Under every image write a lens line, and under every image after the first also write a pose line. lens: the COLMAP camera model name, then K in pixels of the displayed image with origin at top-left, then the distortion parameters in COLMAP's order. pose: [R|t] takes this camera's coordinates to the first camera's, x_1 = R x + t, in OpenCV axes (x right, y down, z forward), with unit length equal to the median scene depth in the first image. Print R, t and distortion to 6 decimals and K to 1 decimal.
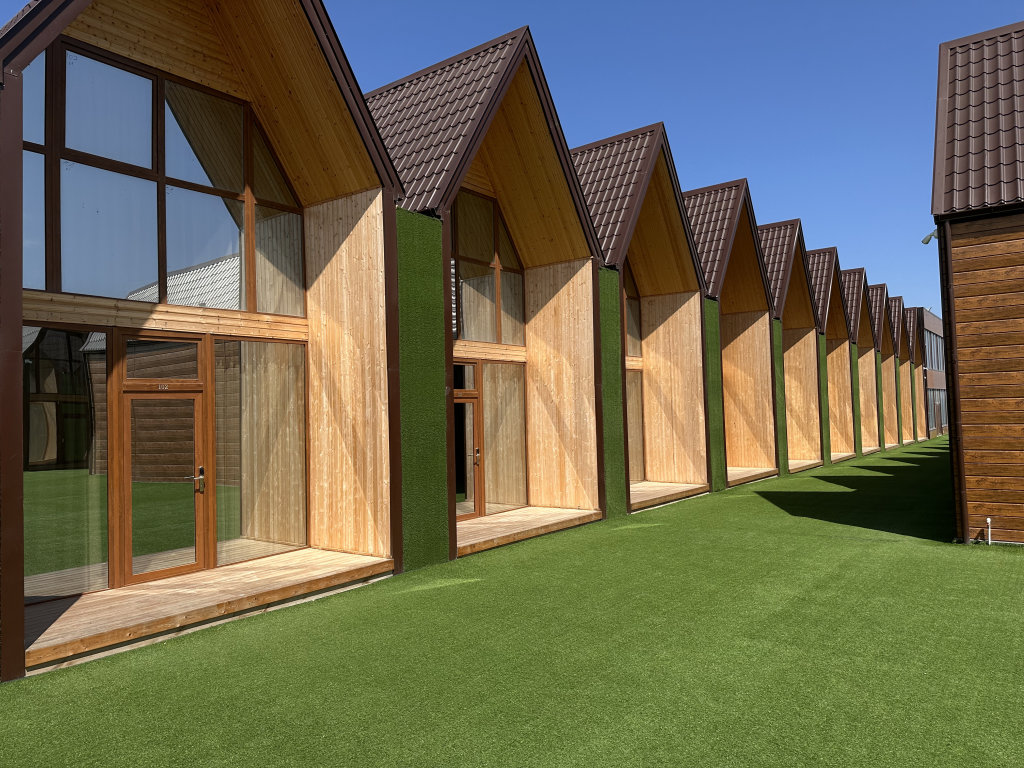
lens RADIAL K [[712.0, 0, 511.9], [0, 712.0, 385.8], [0, 0, 1]] dist [0.054294, -0.056763]
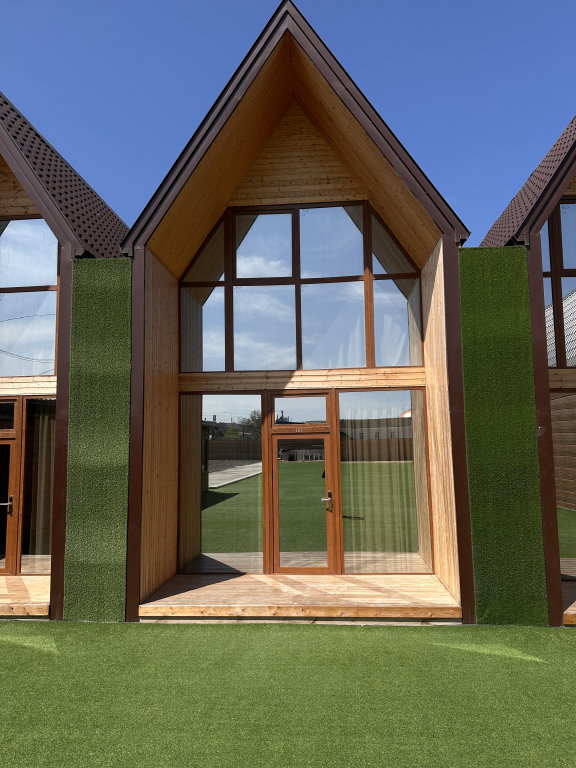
lens RADIAL K [[544.0, 0, 289.6], [0, 544.0, 385.1], [0, 0, 1]] dist [0.181515, -0.283732]
pose [[0.545868, -0.069409, -0.834991, 0.322768], [0.030012, 0.997543, -0.063301, -0.015699], [0.837333, 0.009494, 0.546610, 0.344251]]
